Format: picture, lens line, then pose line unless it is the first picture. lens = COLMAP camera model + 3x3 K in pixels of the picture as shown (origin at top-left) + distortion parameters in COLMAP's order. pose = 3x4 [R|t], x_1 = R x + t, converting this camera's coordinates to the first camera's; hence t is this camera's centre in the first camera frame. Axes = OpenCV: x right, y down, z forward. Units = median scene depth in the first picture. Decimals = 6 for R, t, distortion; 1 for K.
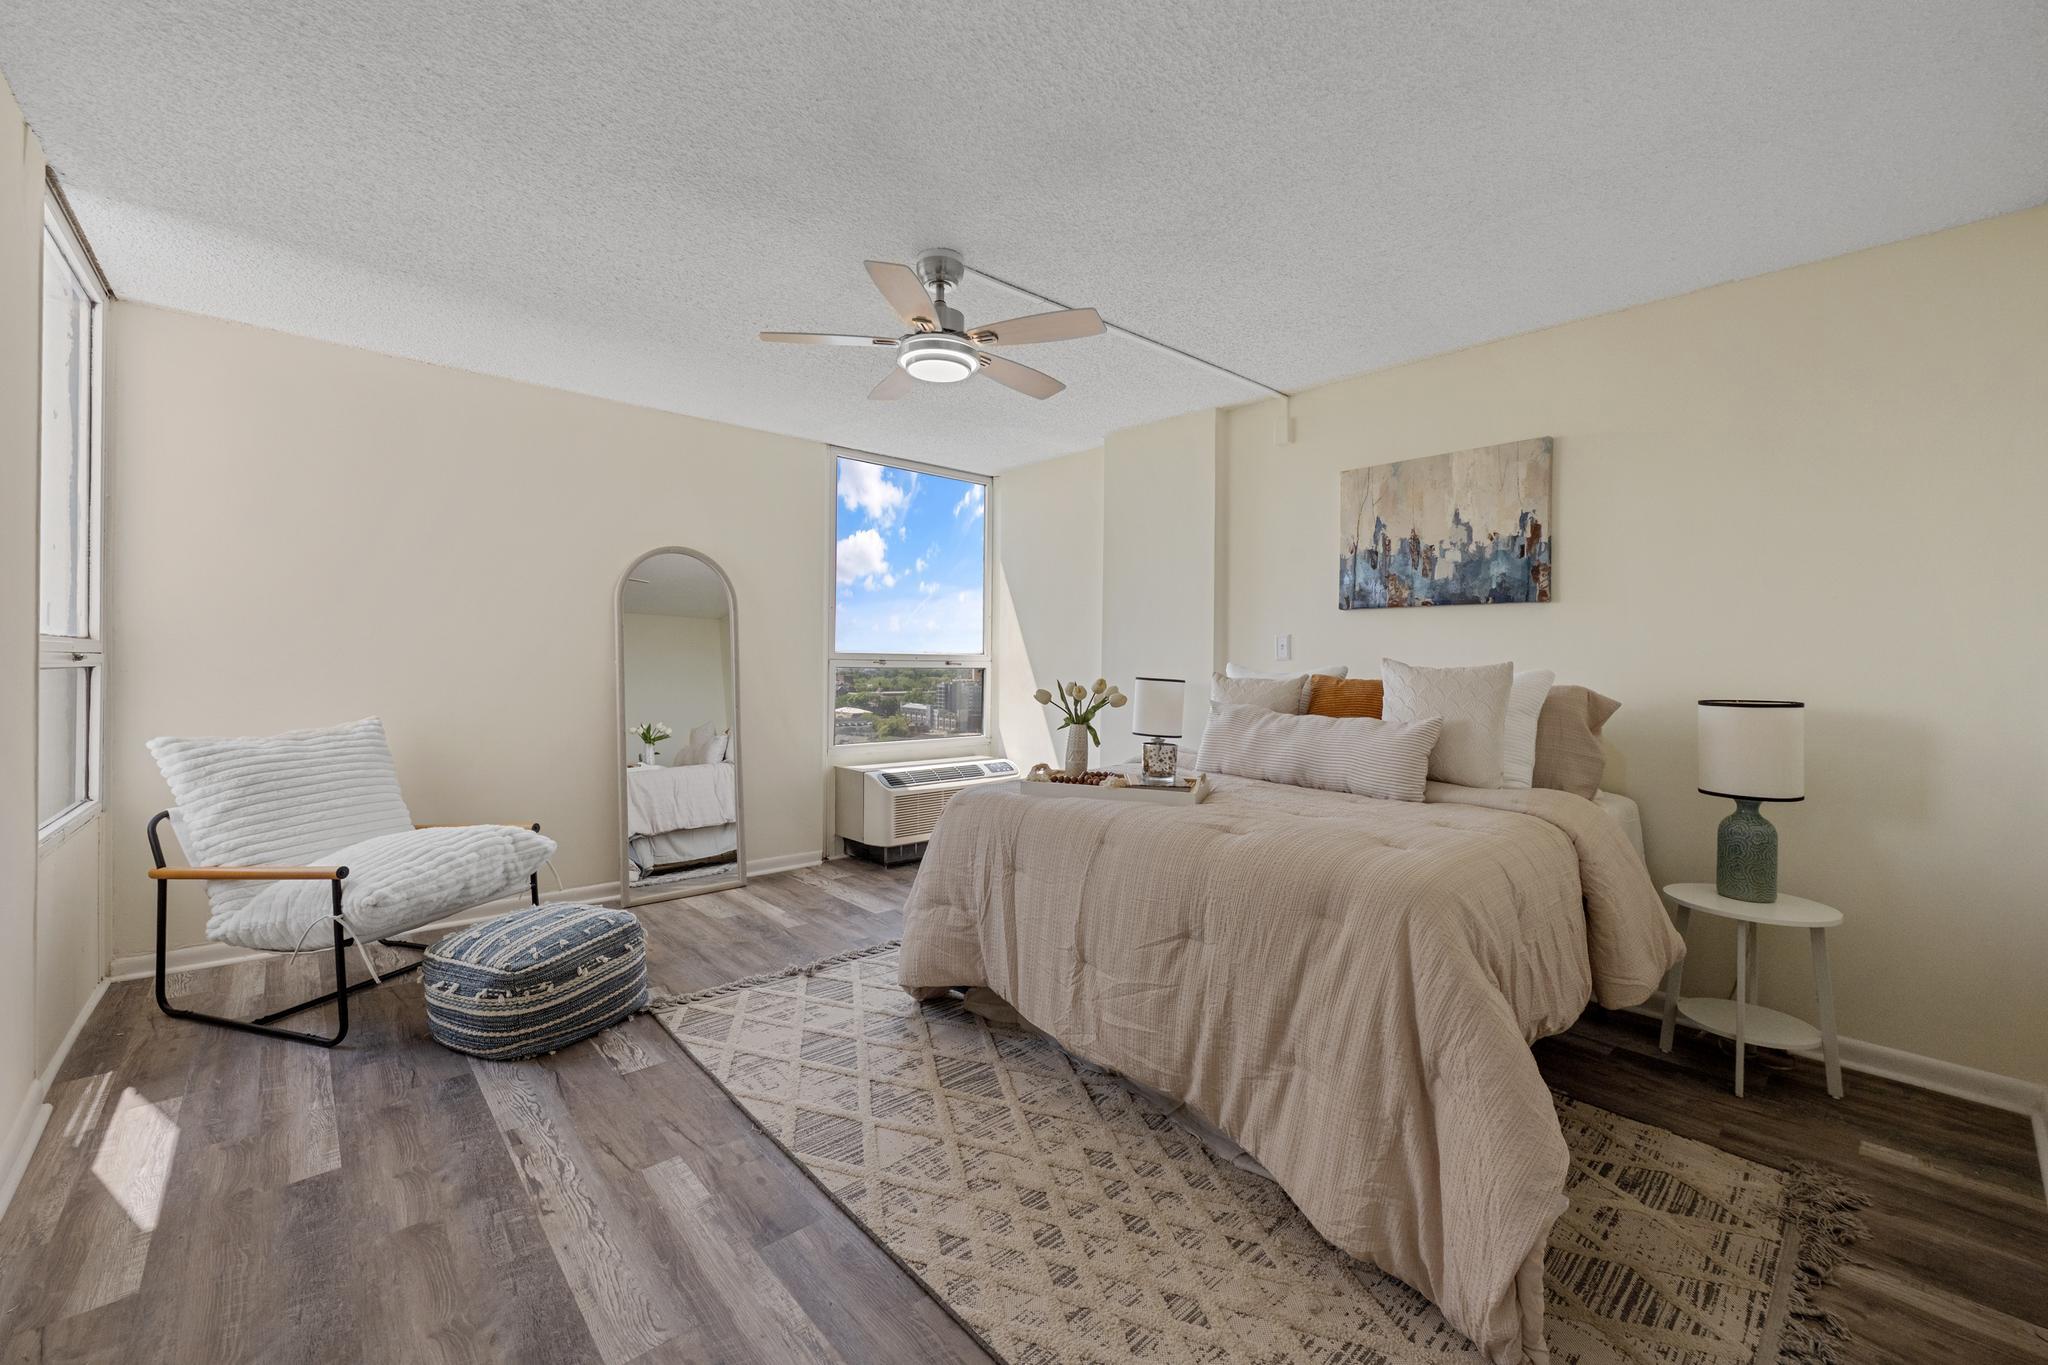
lens RADIAL K [[827.8, 0, 1027.2], [0, 827.8, 663.5], [0, 0, 1]] dist [-0.003346, 0.000083]
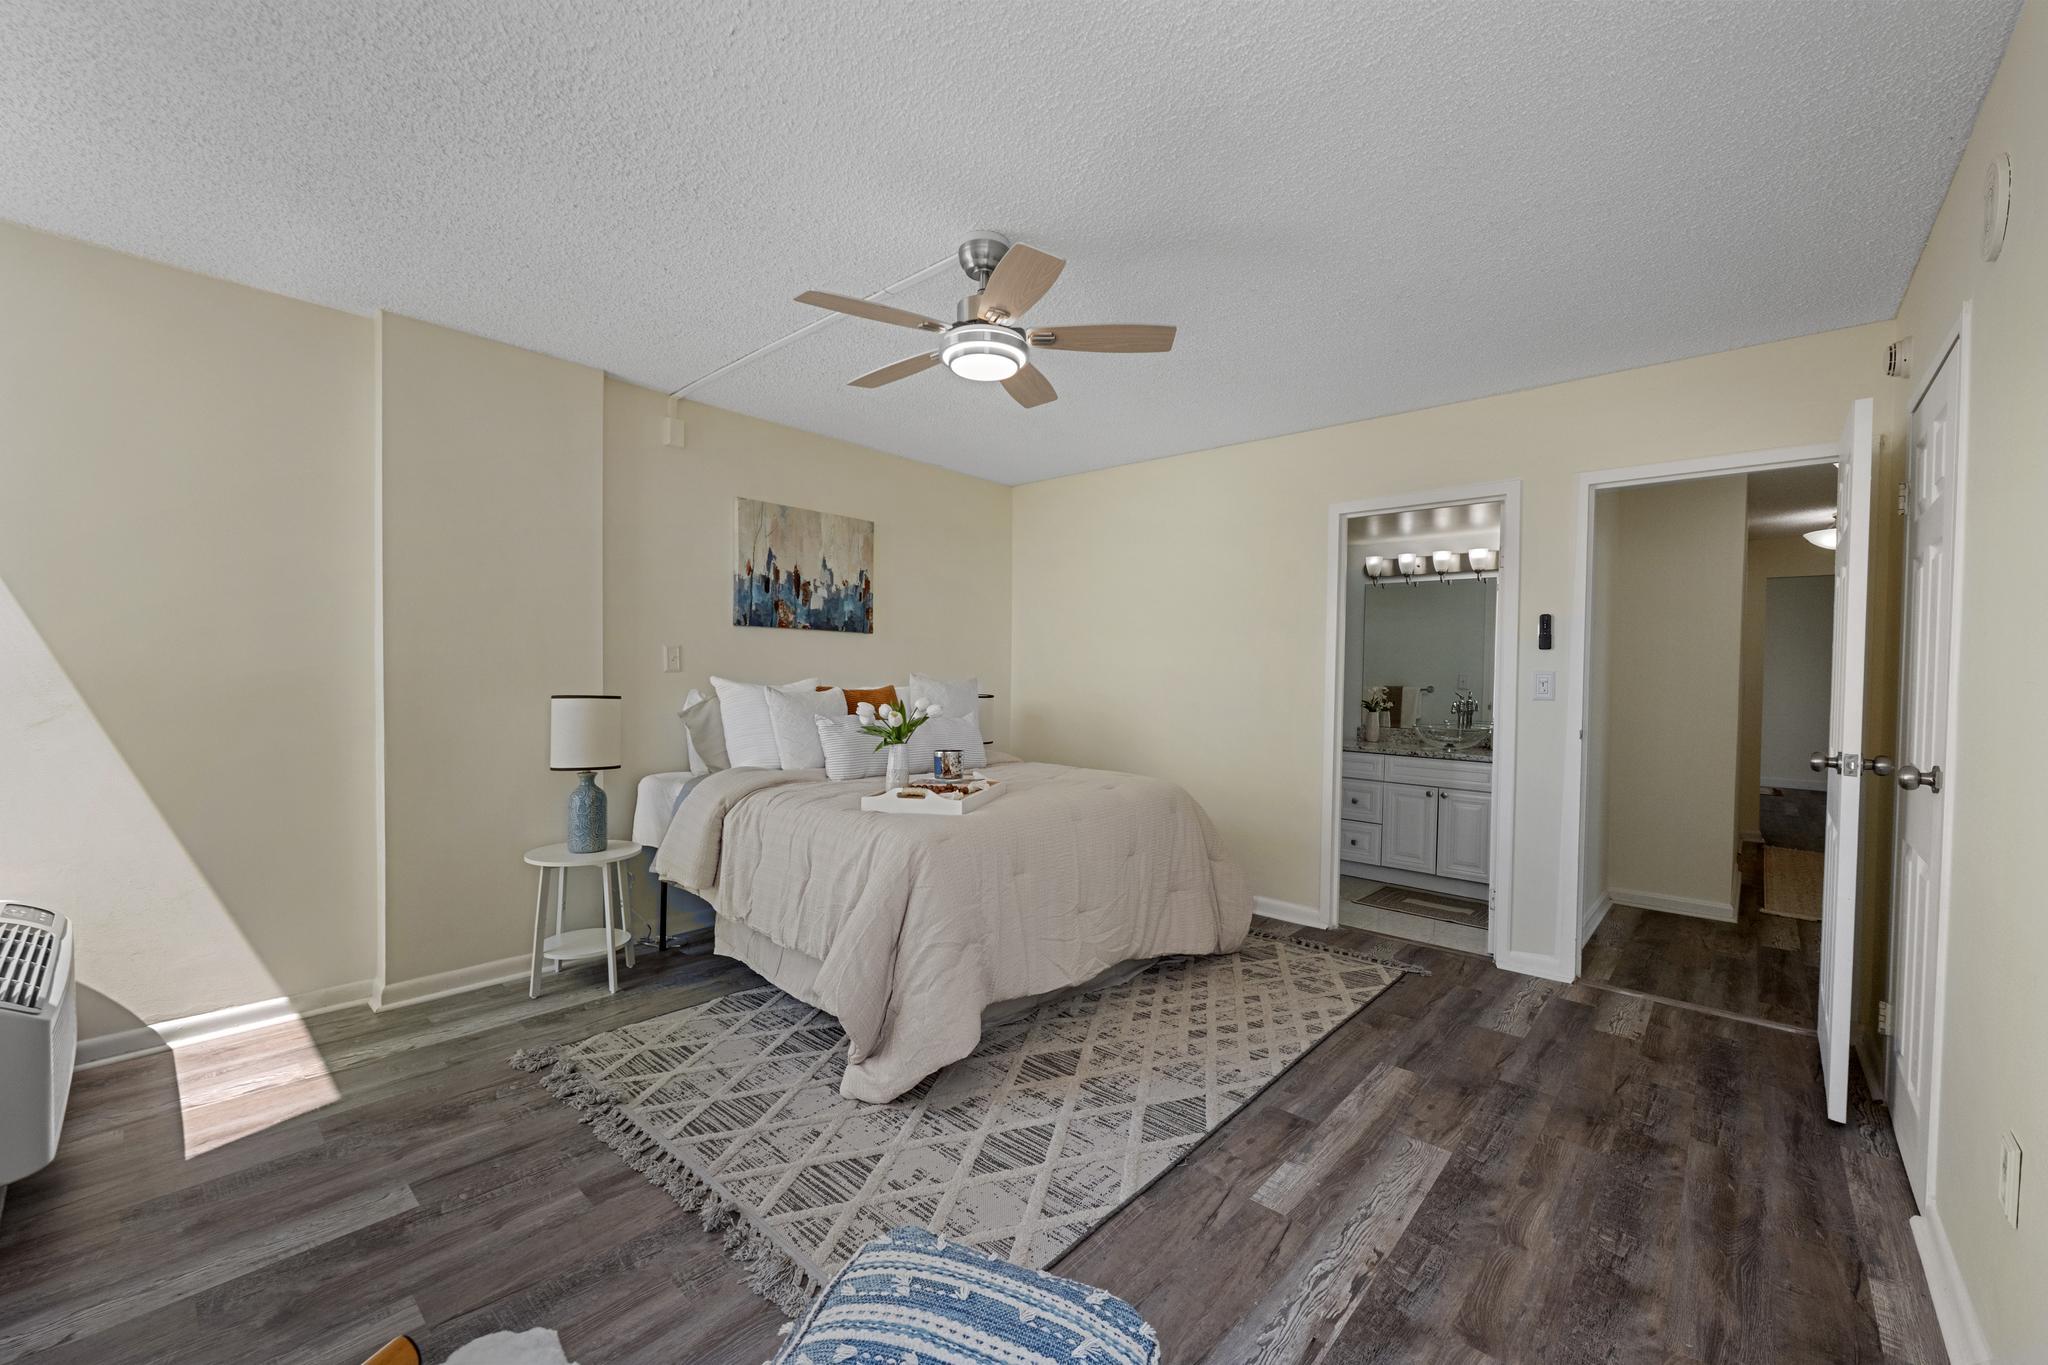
lens RADIAL K [[812.3, 0, 1019.2], [0, 812.3, 688.2], [0, 0, 1]] dist [-0.005979, 0.000611]
pose [[-0.106001, -0.031347, 0.993872, -0.879780], [-0.012469, 0.999466, 0.030194, -0.024119], [-0.994288, -0.009192, -0.106336, 0.913468]]
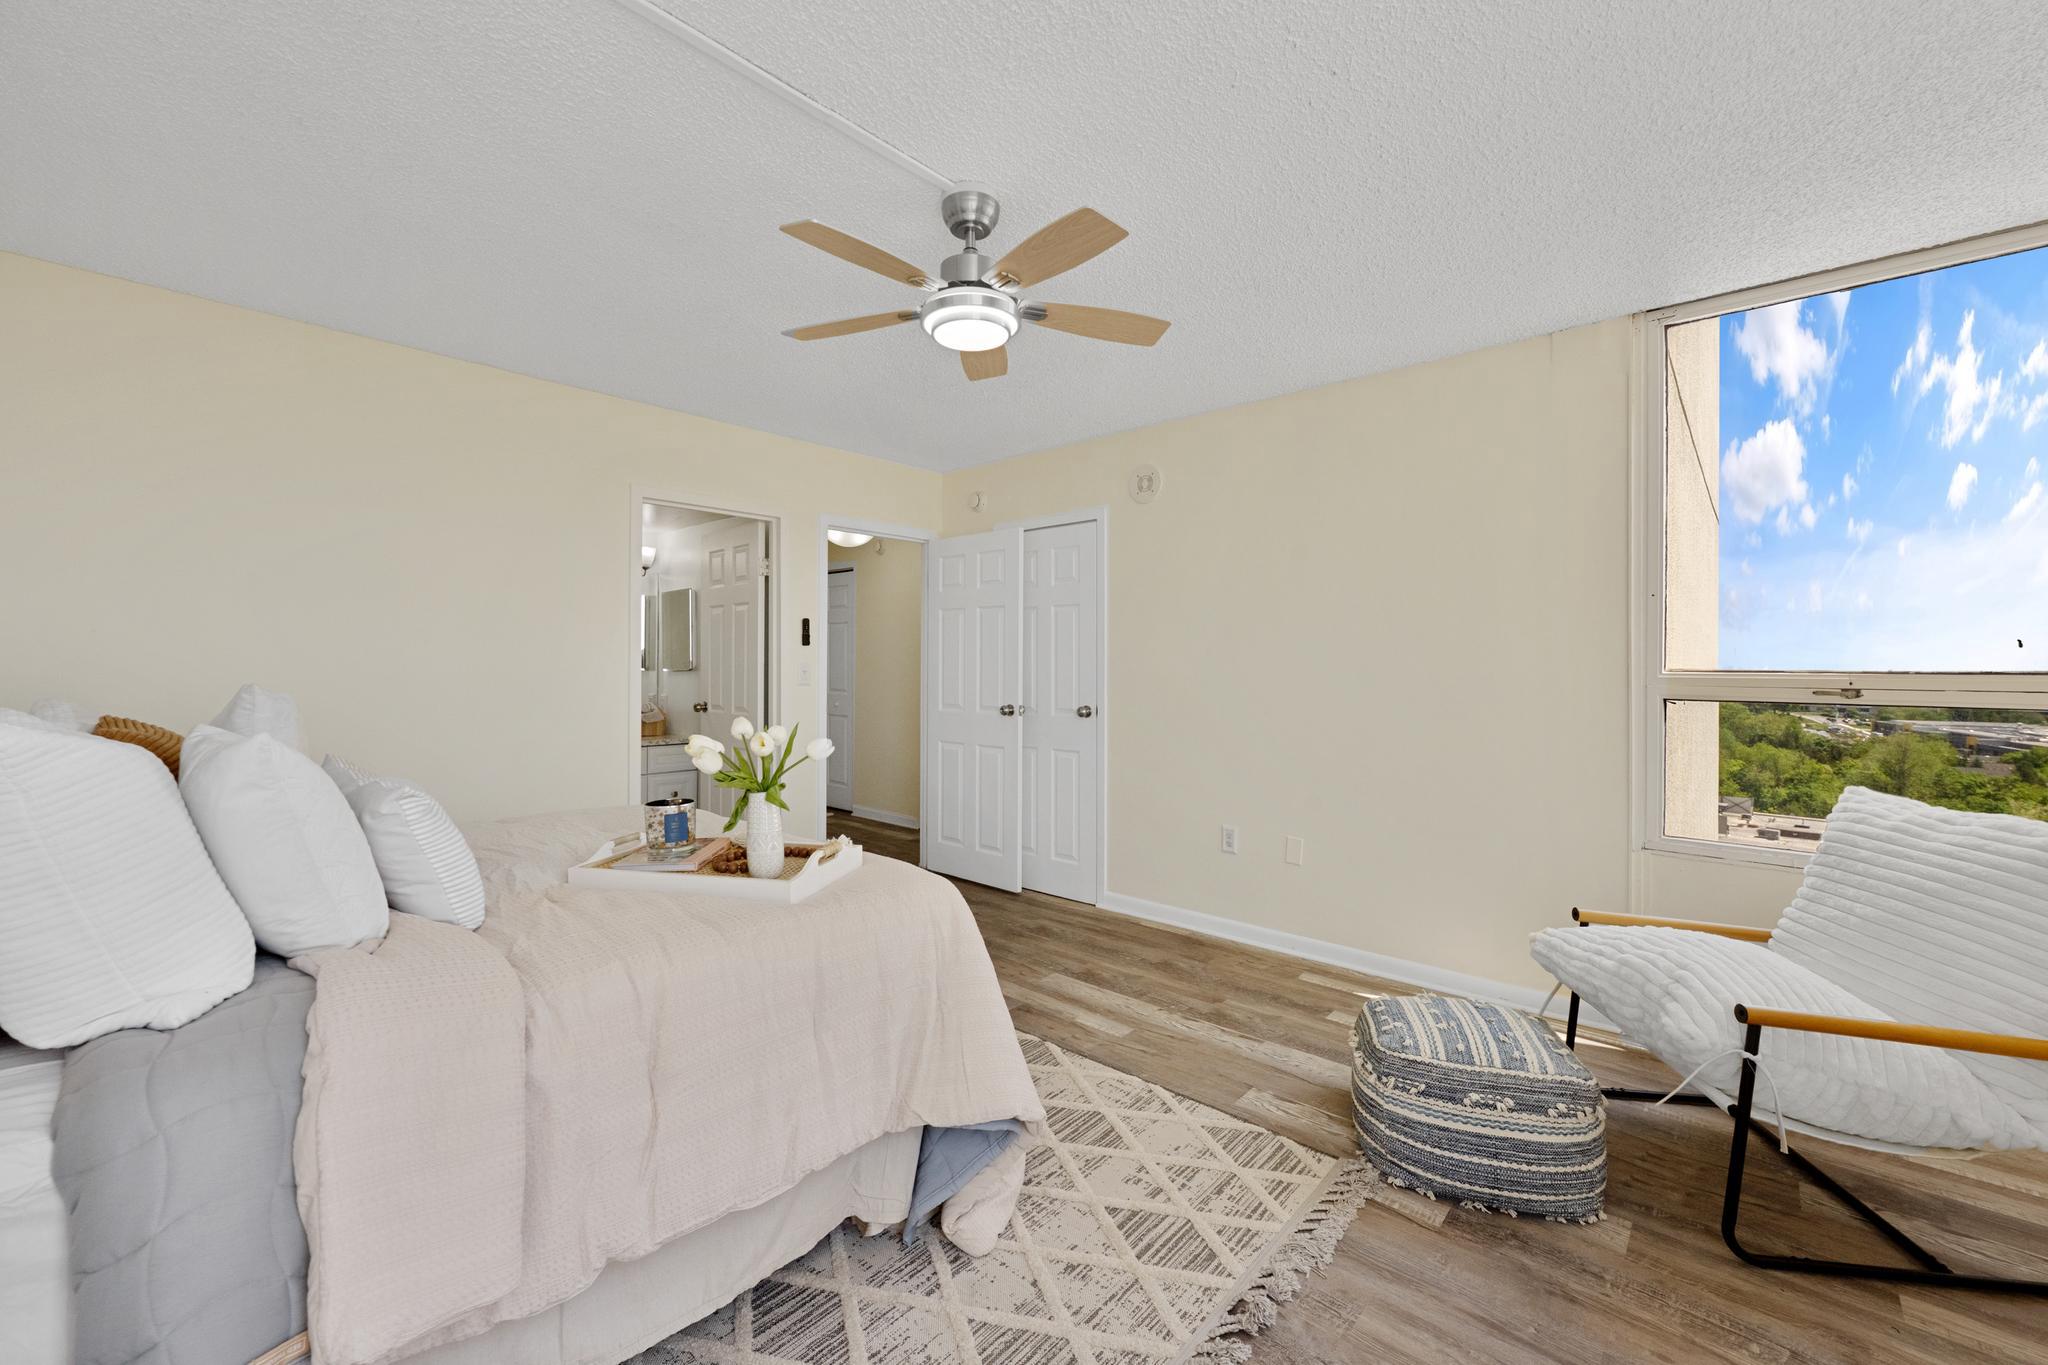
lens RADIAL K [[827.8, 0, 1027.2], [0, 827.8, 663.5], [0, 0, 1]] dist [-0.003346, 0.000083]
pose [[-0.993600, -0.013943, -0.112094, -0.063270], [-0.013956, 0.999902, -0.000664, -0.025204], [0.112092, 0.000904, -0.993697, 1.576205]]
